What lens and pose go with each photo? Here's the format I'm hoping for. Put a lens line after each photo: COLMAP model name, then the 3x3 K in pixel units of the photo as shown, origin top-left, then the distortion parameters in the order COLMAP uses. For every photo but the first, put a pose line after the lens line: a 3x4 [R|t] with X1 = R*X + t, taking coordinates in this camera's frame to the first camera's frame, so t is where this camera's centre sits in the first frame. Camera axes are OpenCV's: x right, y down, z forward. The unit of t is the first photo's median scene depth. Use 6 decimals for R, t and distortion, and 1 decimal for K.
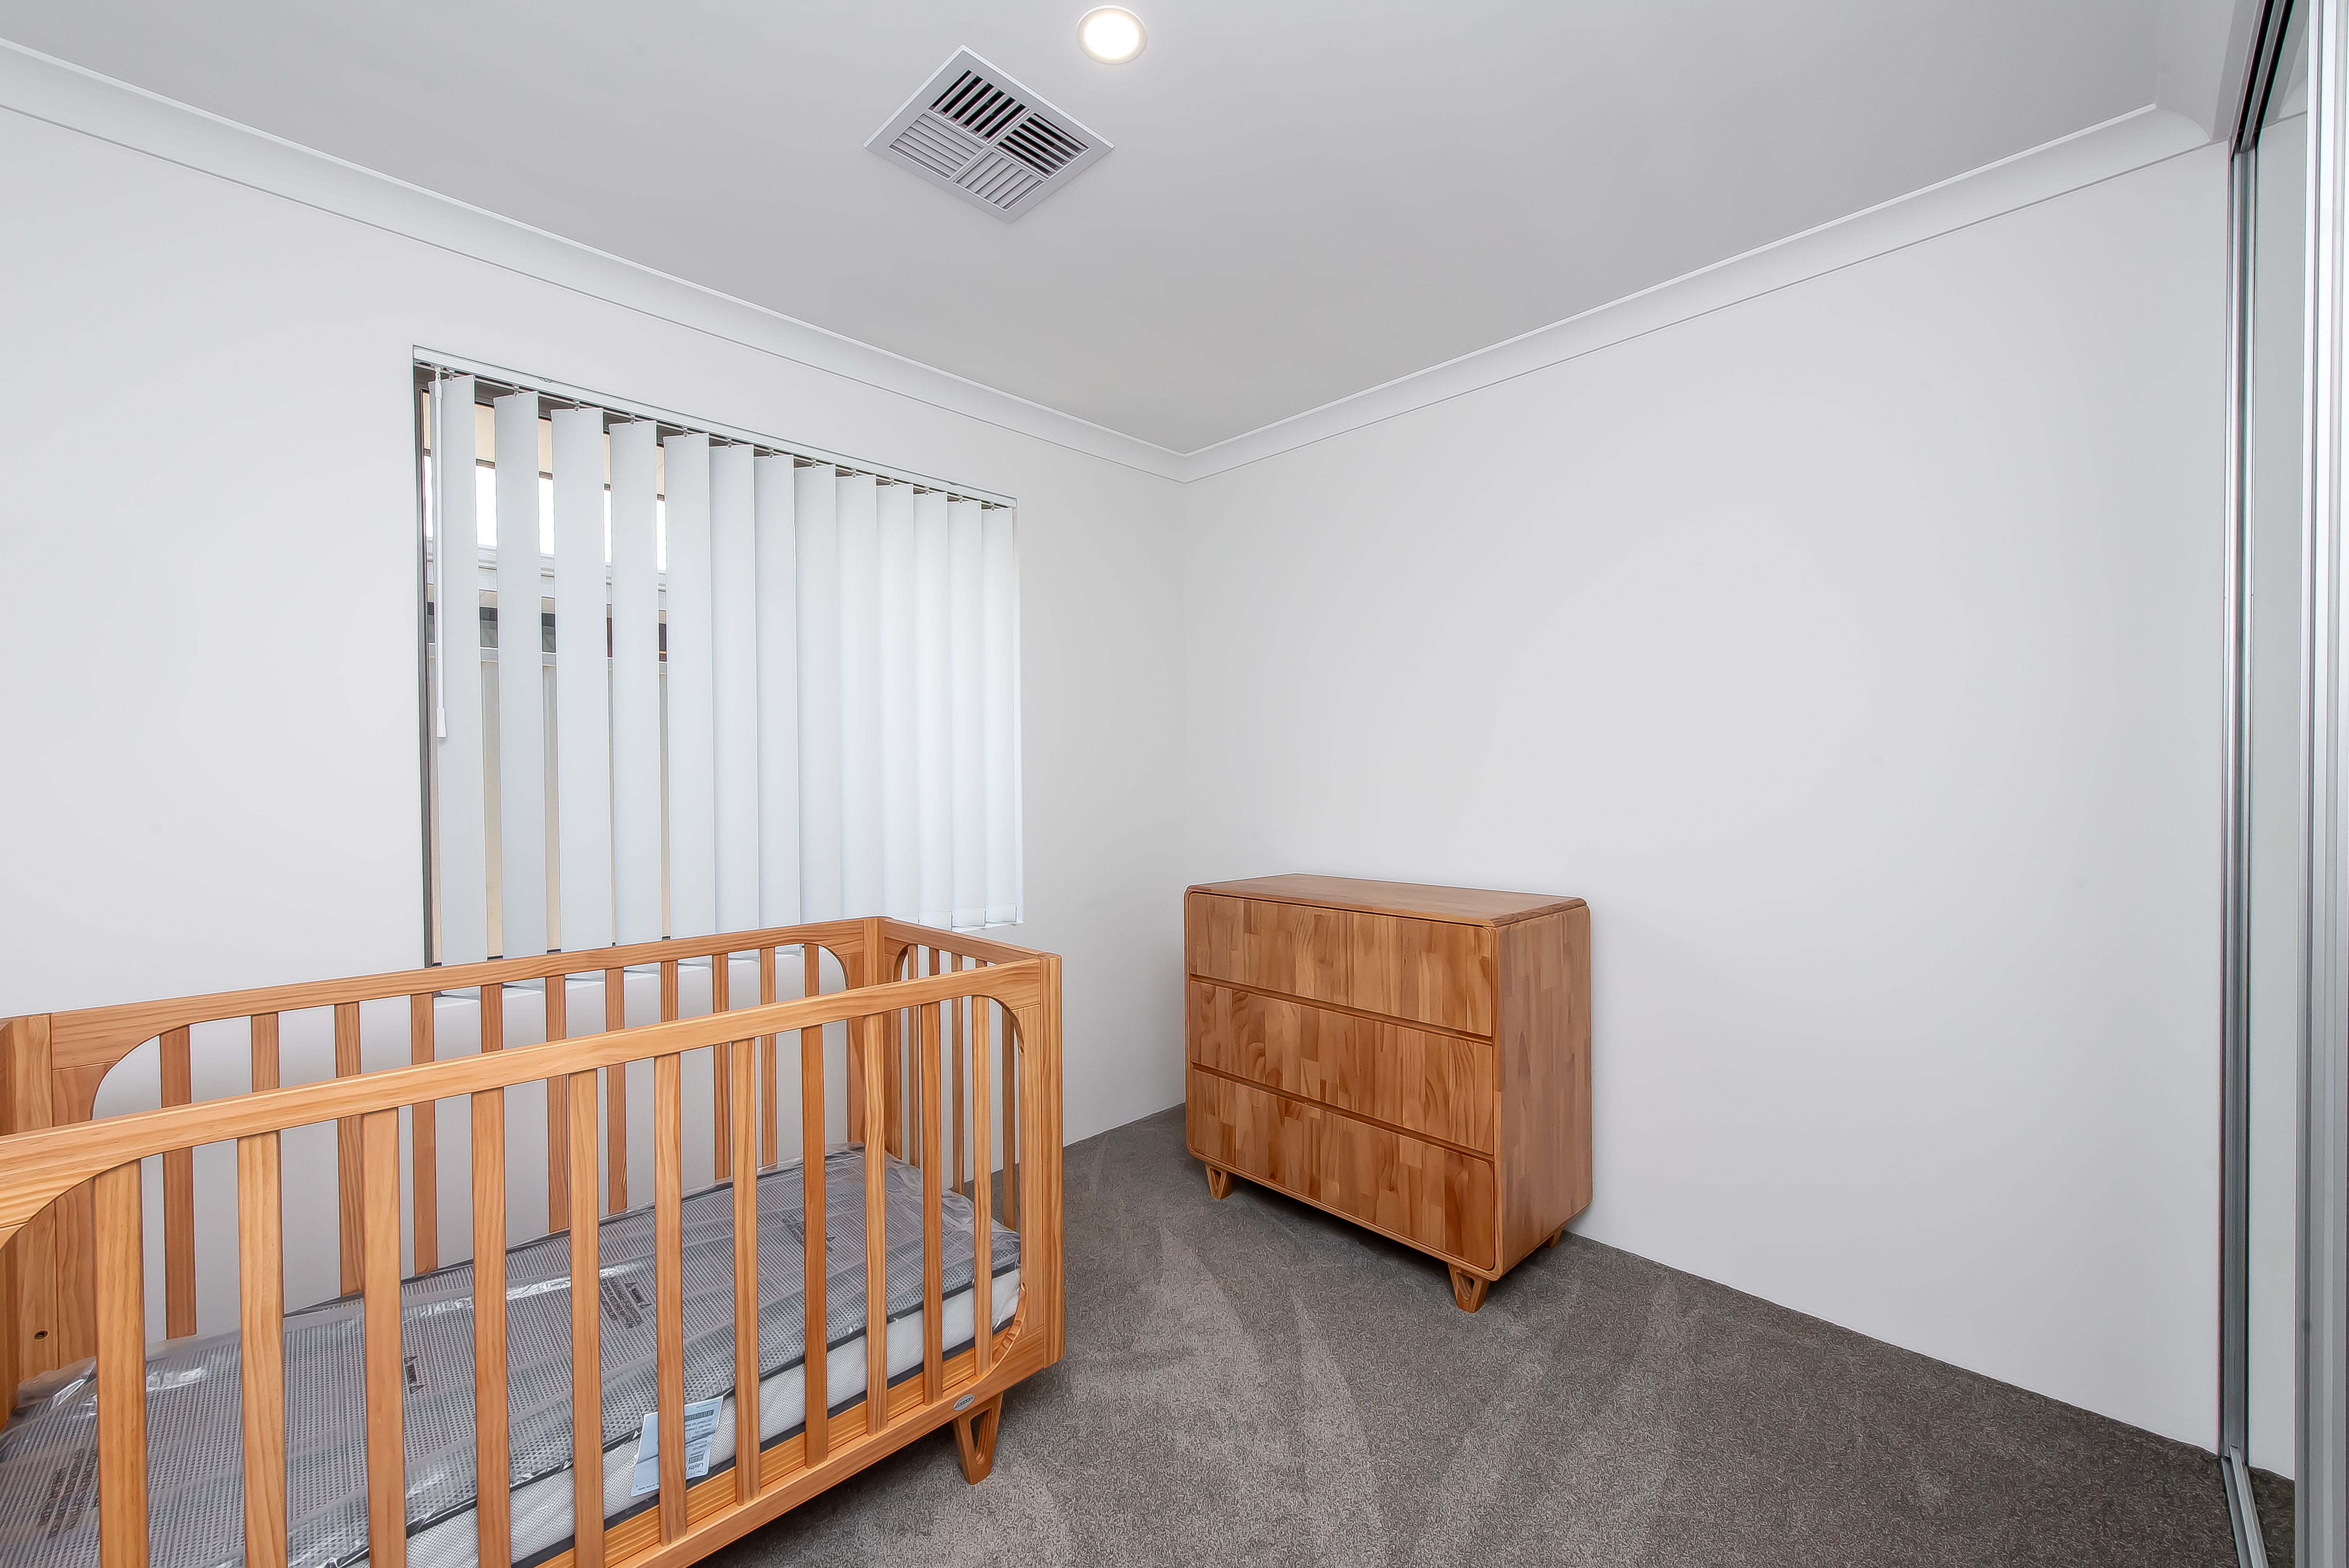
lens RADIAL K [[914.9, 0, 1183.9], [0, 914.9, 791.9], [0, 0, 1]] dist [-0.000807, -0.000049]
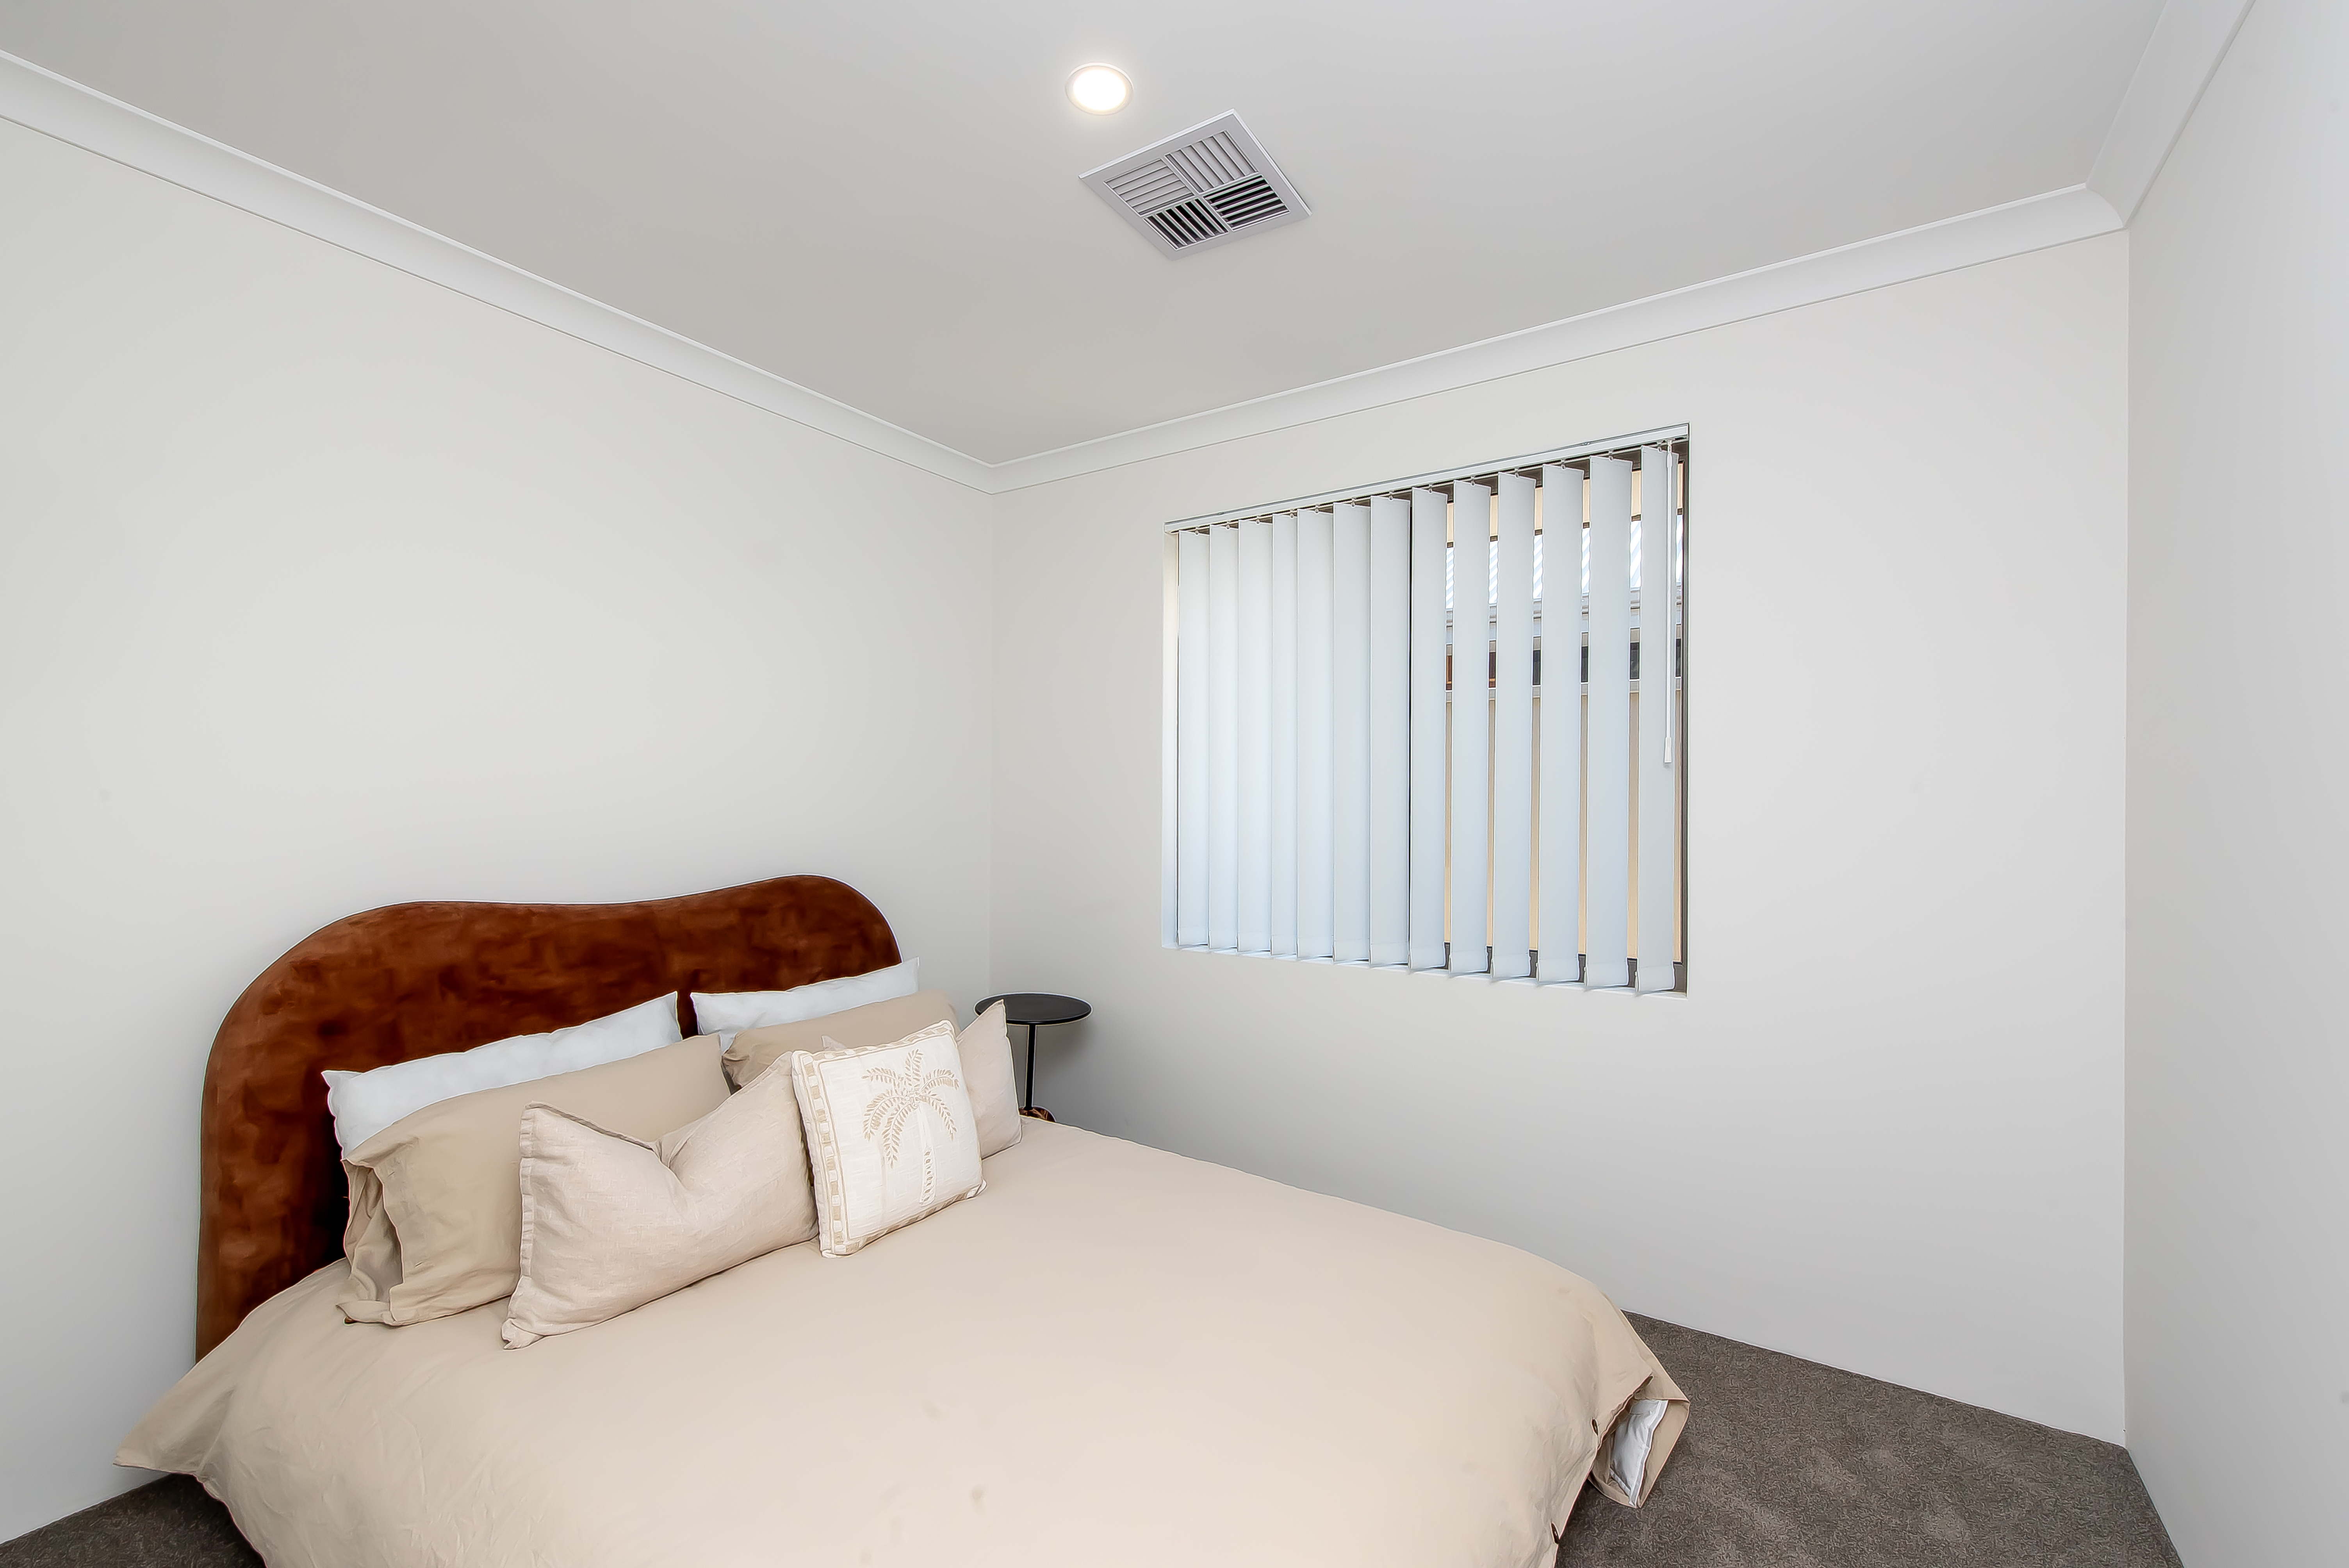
lens RADIAL K [[914.9, 0, 1183.9], [0, 914.9, 791.9], [0, 0, 1]] dist [-0.000807, -0.000049]
pose [[0.214894, 0.001380, -0.976636, 0.355344], [-0.020323, 0.999789, -0.003059, -0.005221], [0.976426, 0.020506, 0.214877, 0.335448]]
